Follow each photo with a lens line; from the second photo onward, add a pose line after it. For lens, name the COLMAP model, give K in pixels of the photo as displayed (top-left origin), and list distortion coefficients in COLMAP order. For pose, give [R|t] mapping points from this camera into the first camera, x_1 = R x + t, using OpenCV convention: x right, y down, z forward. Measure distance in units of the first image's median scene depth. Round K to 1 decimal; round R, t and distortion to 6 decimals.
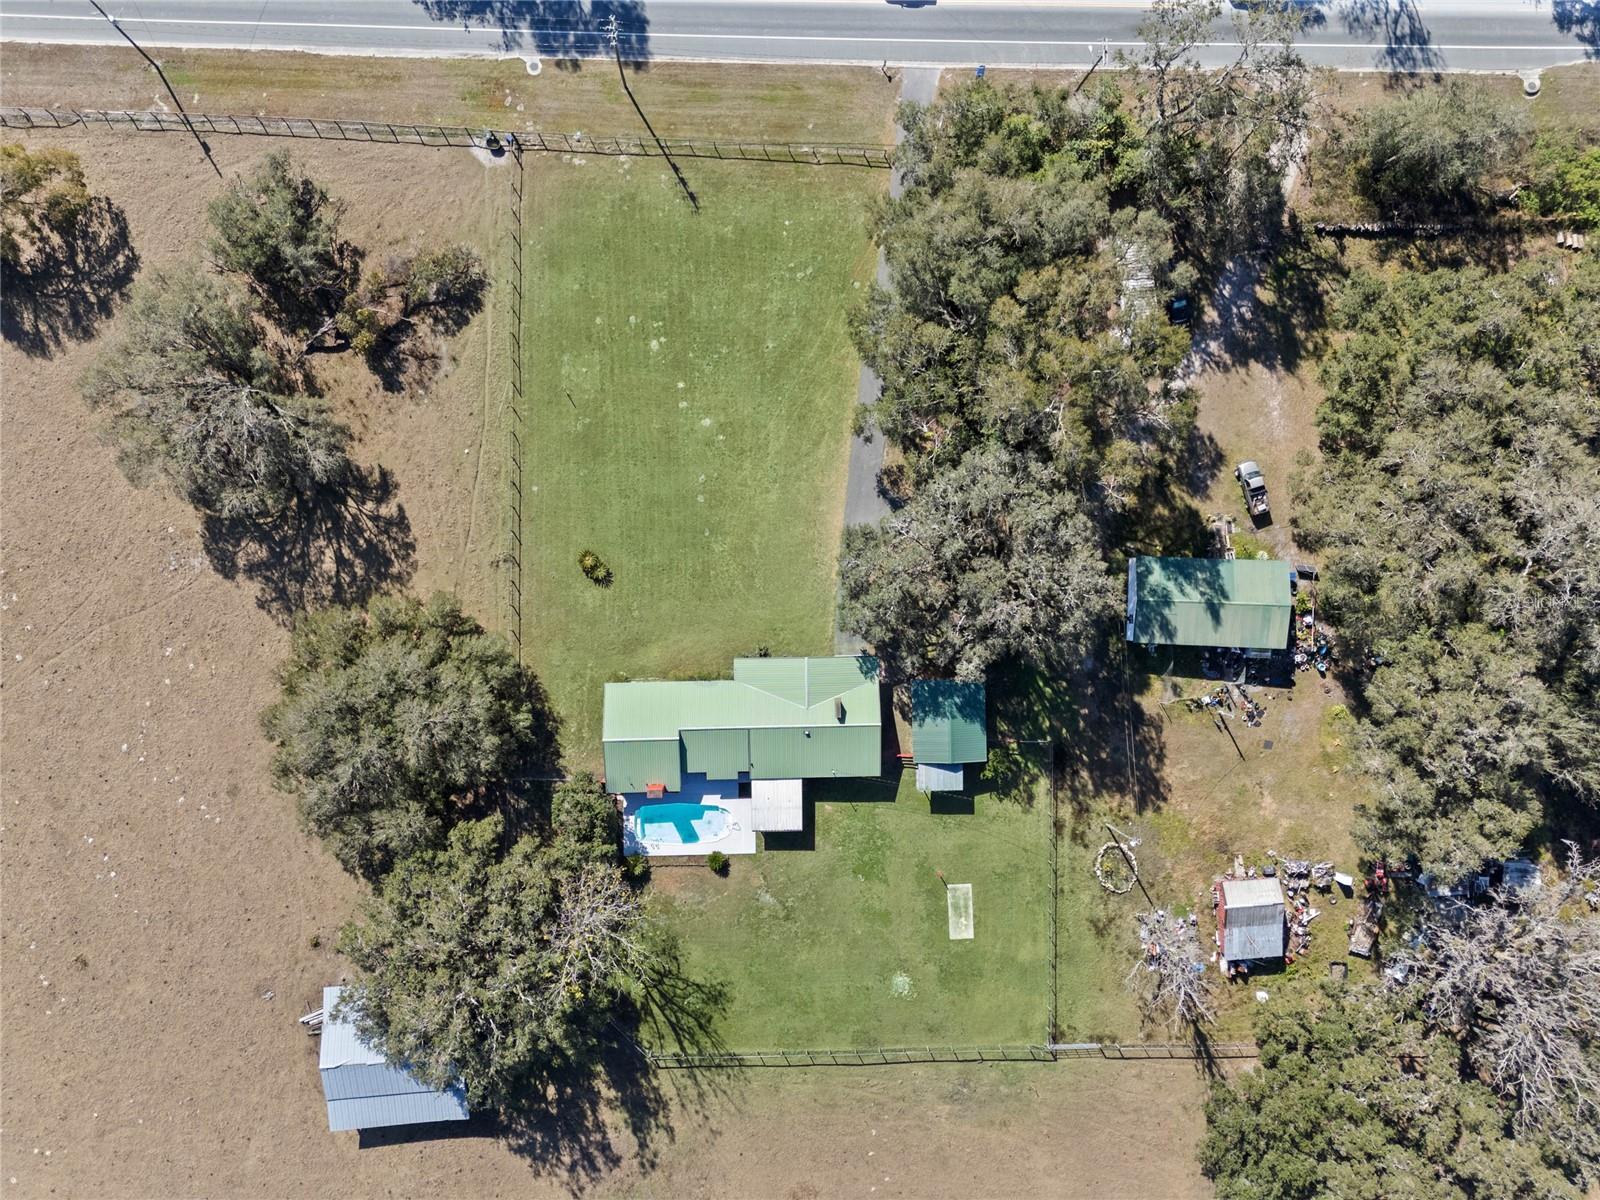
lens RADIAL K [[1168.4, 0, 801.1], [0, 1168.4, 596.3], [0, 0, 1]] dist [0.071876, -0.056490]
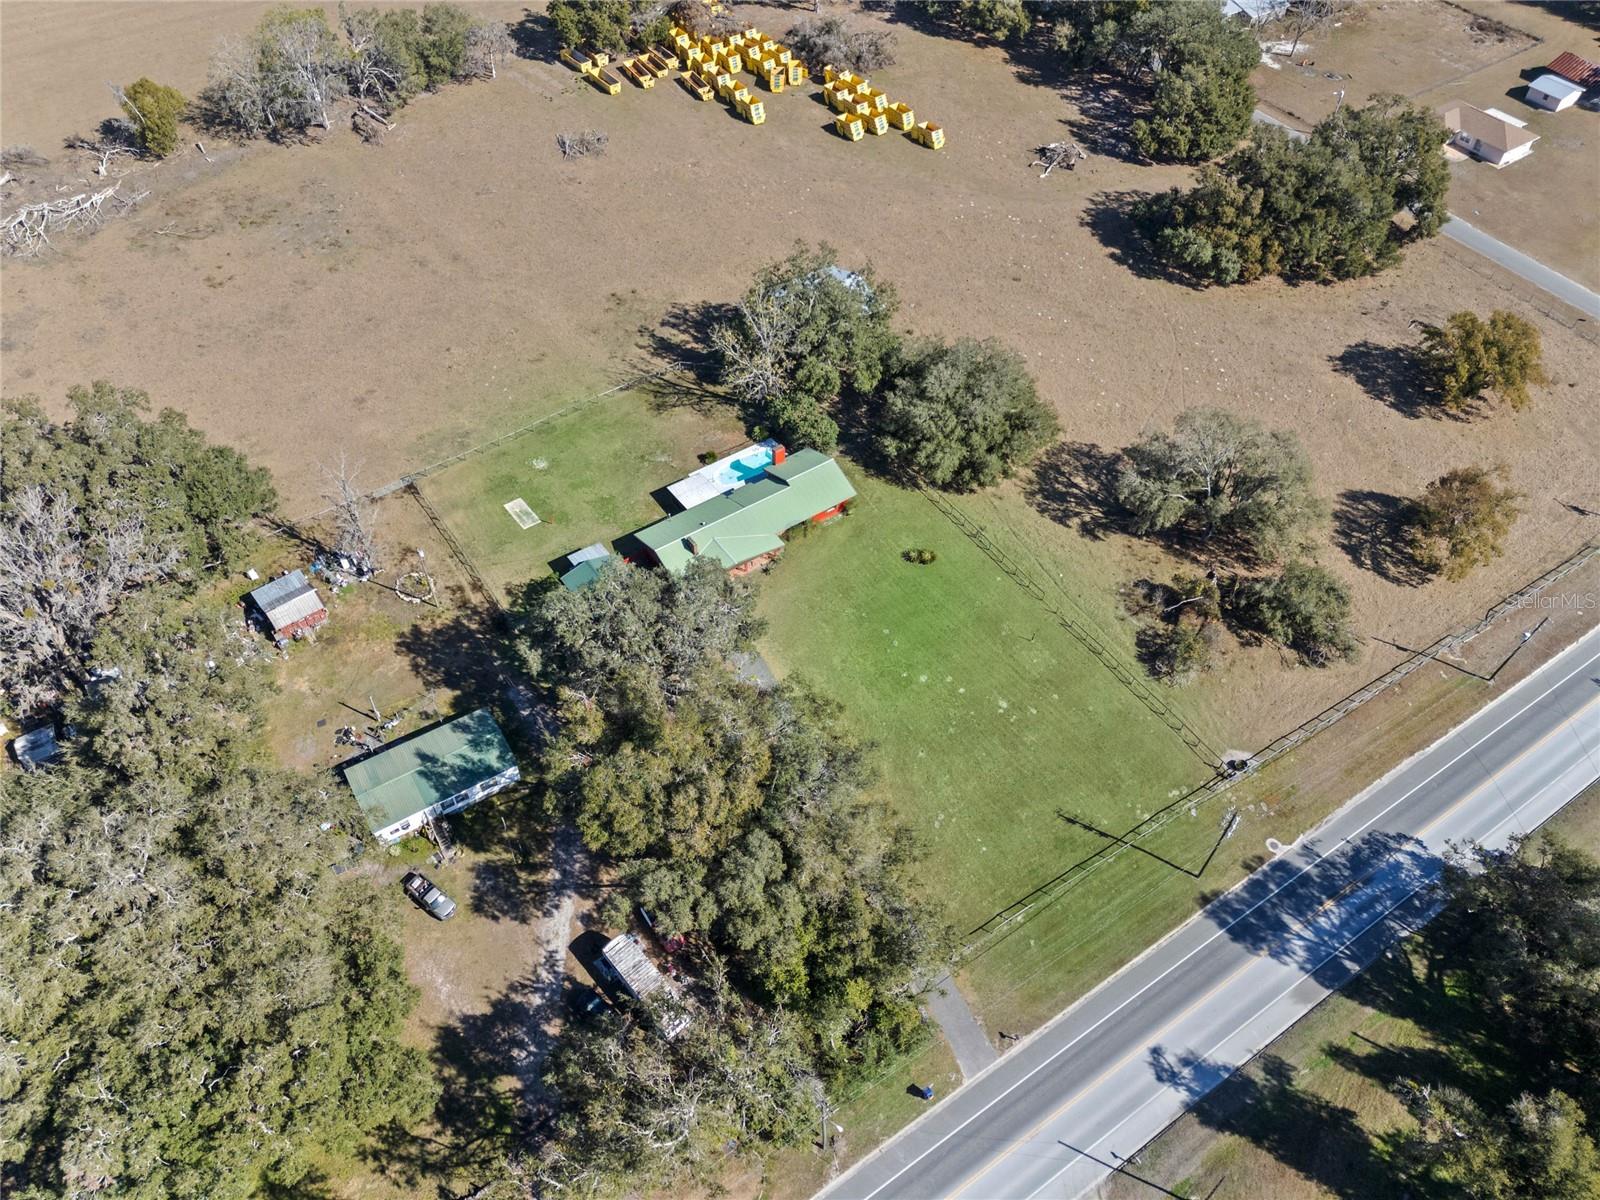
lens RADIAL K [[1168.4, 0, 801.1], [0, 1168.4, 596.3], [0, 0, 1]] dist [0.071876, -0.056490]
pose [[-0.823557, 0.397630, -0.404531, 0.437768], [-0.565921, -0.624467, 0.538306, -0.636994], [-0.038570, 0.672258, 0.739311, 0.124989]]
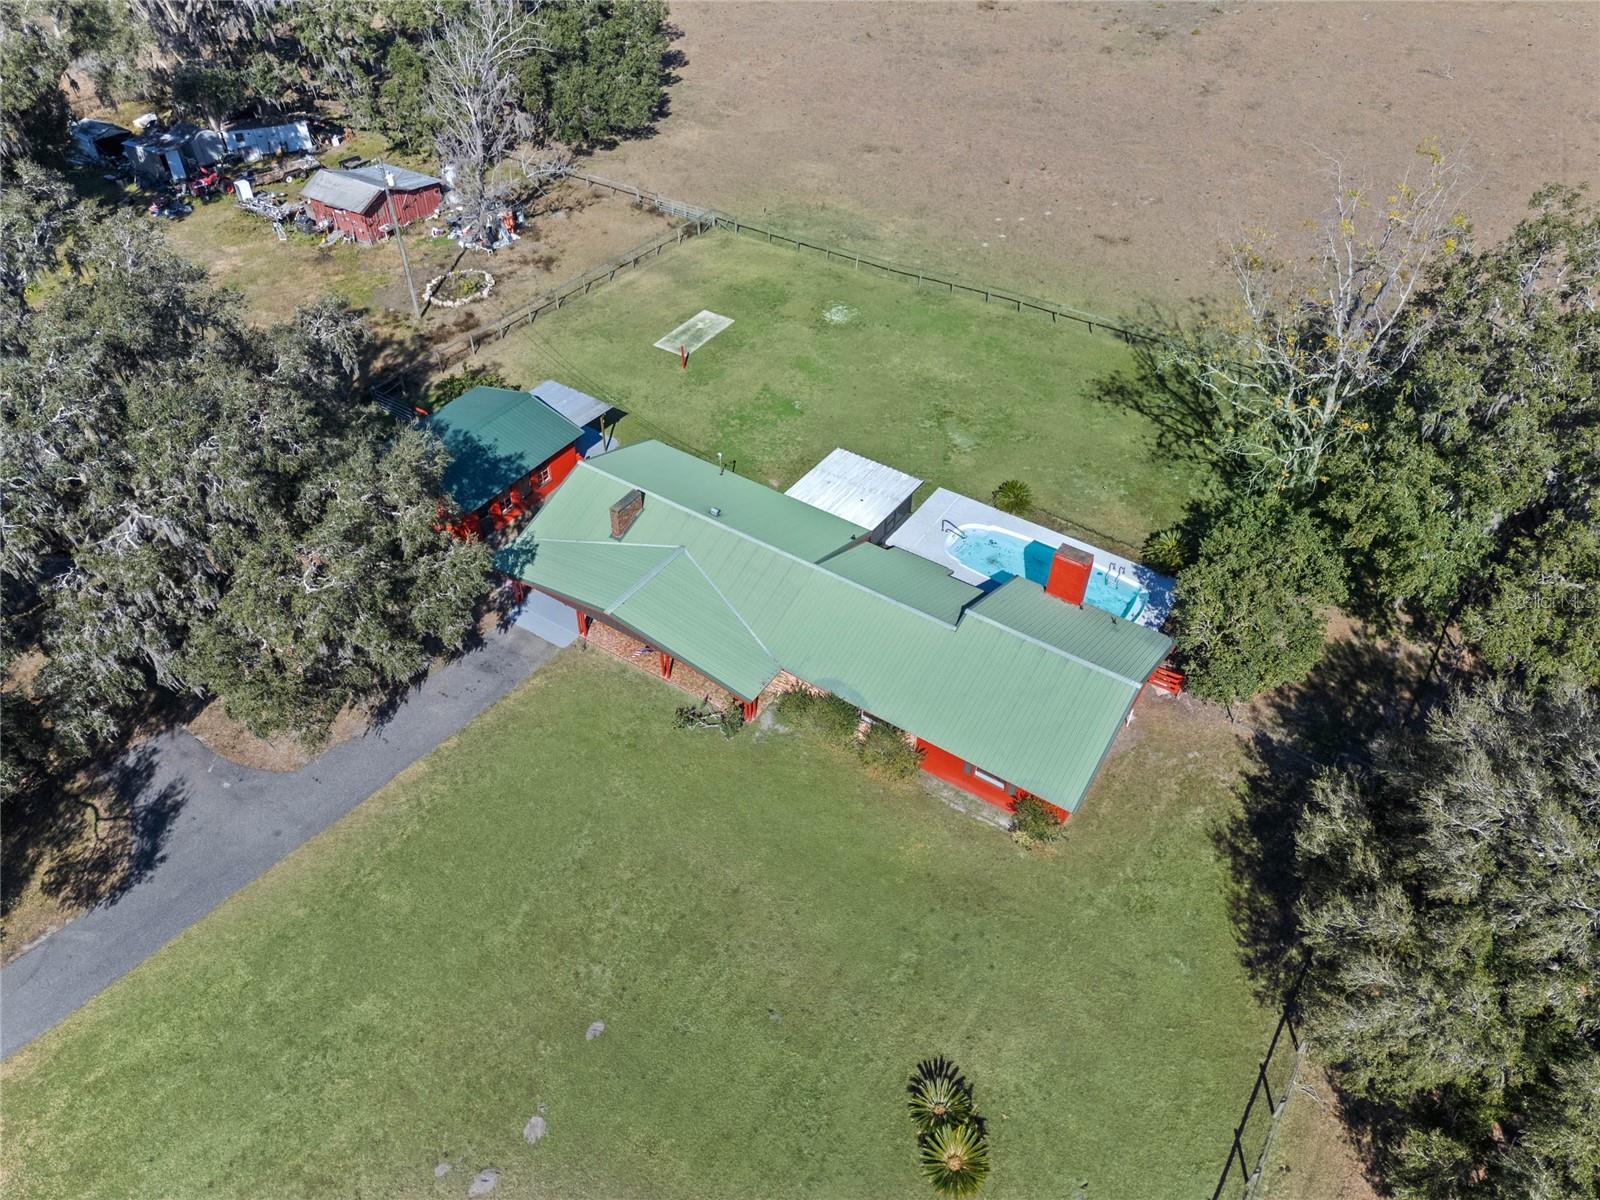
lens RADIAL K [[1168.4, 0, 801.1], [0, 1168.4, 596.3], [0, 0, 1]] dist [0.071876, -0.056490]
pose [[-0.828694, -0.411272, 0.379633, -0.203226], [0.557922, -0.552953, 0.618842, -0.159118], [-0.044593, 0.724637, 0.687687, 0.684328]]
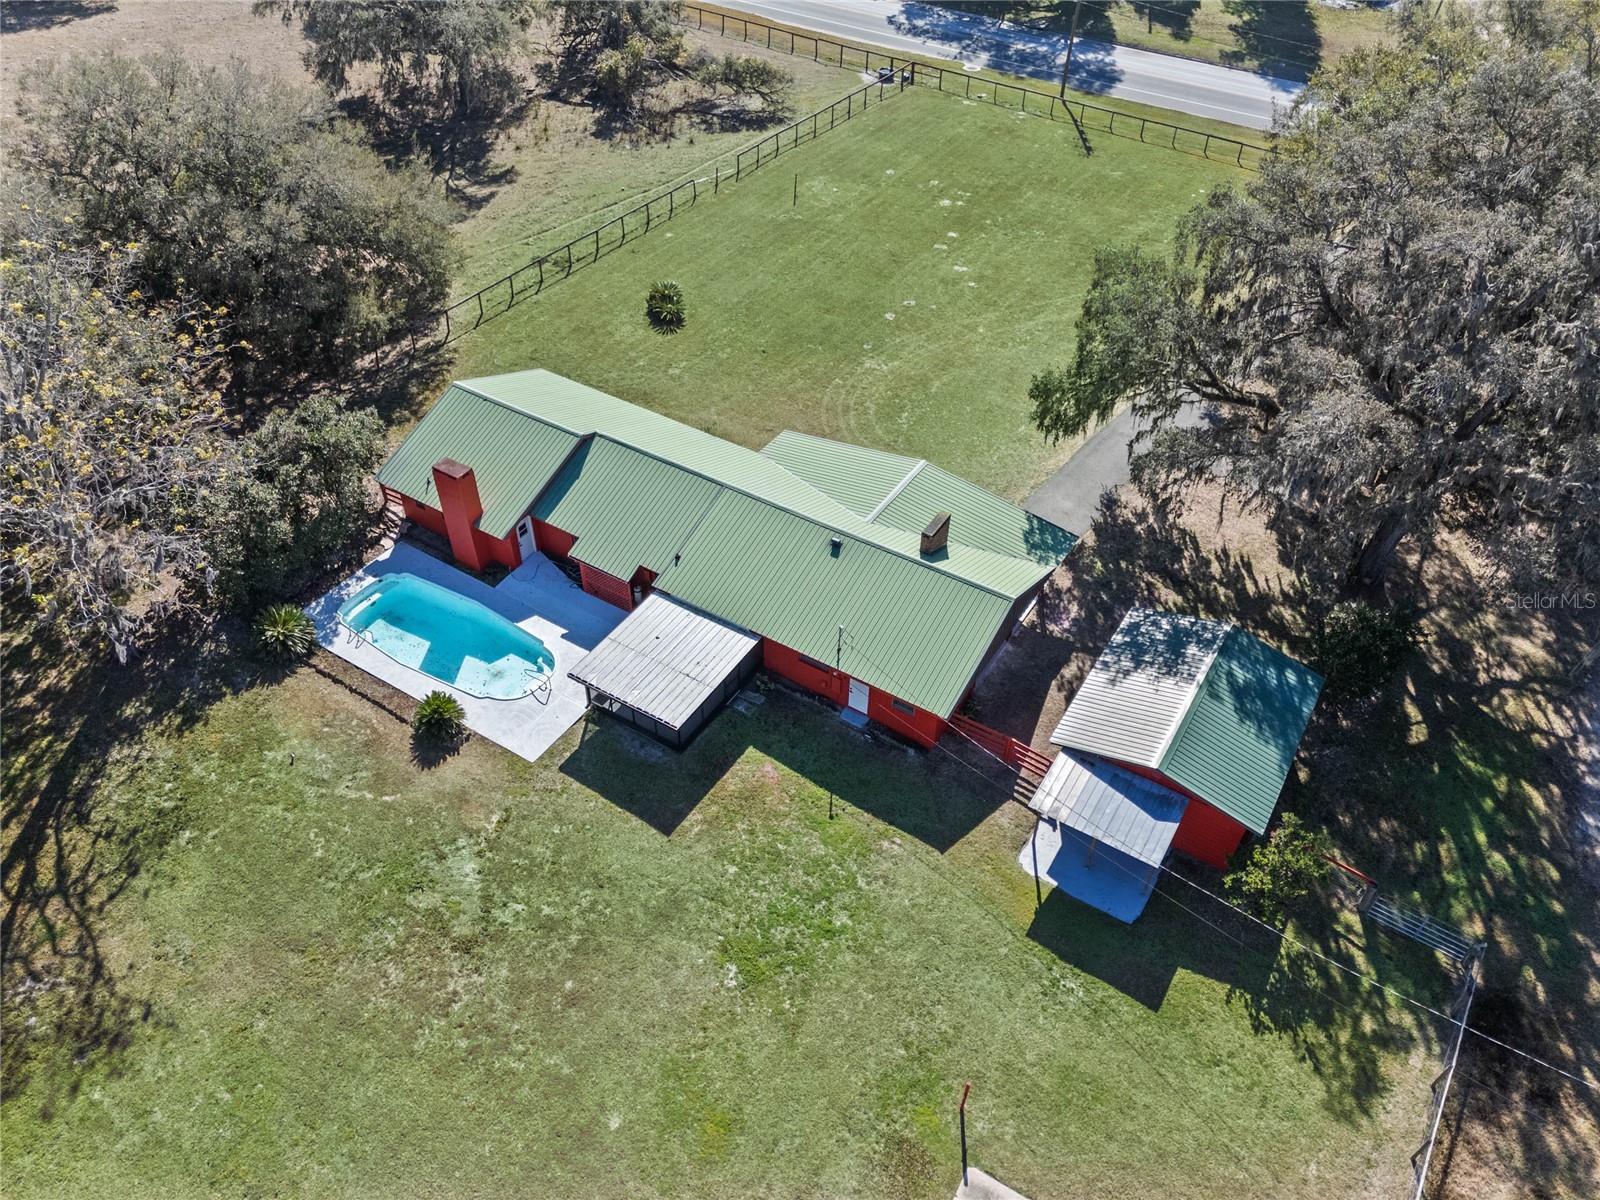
lens RADIAL K [[1209.3, 0, 797.9], [0, 1209.3, 559.0], [0, 0, 1]] dist [0.032512, 0.000309]
pose [[0.837887, 0.346236, -0.421979, 0.162785], [-0.545802, 0.541070, -0.639800, 0.377203], [0.006799, 0.766397, 0.642332, 0.715213]]
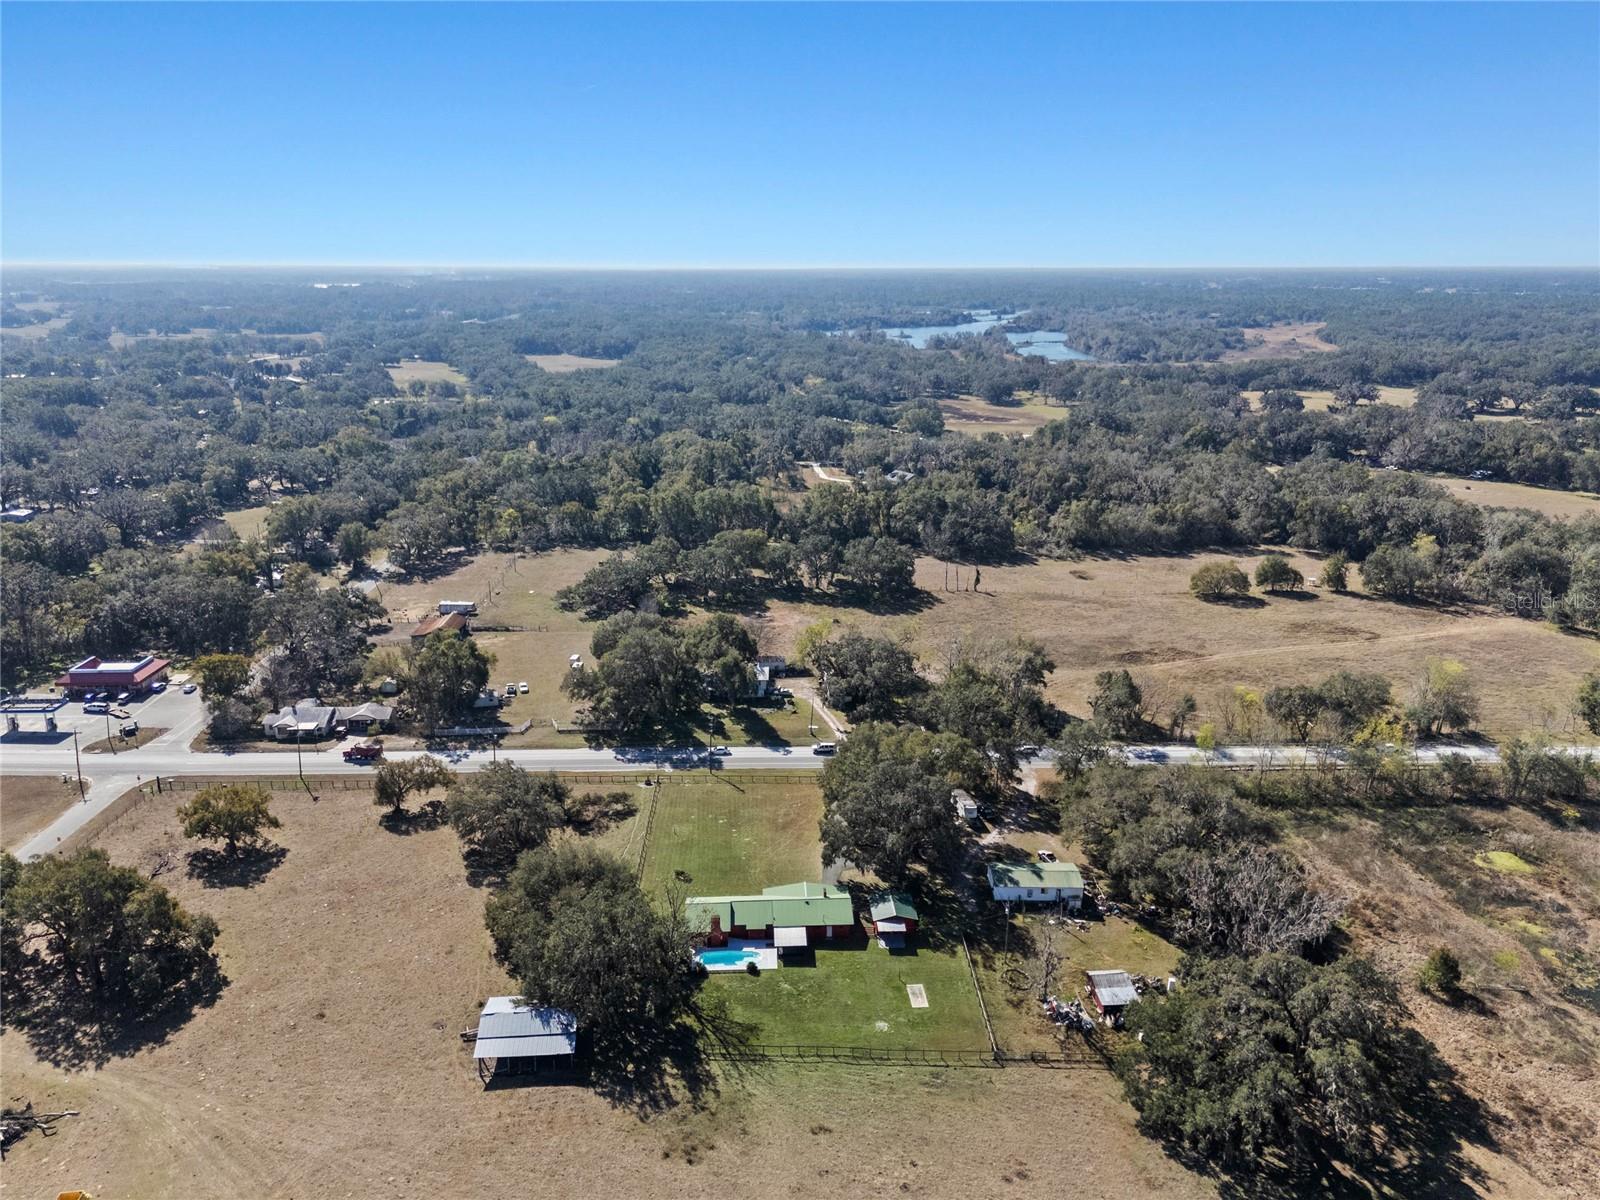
lens RADIAL K [[1204.7, 0, 797.4], [0, 1204.7, 594.3], [0, 0, 1]] dist [0.091177, -0.098192]
pose [[0.999192, -0.031200, 0.025337, -0.038361], [0.032738, 0.266100, -0.963389, 1.616755], [0.023316, 0.963440, 0.266906, 0.107412]]
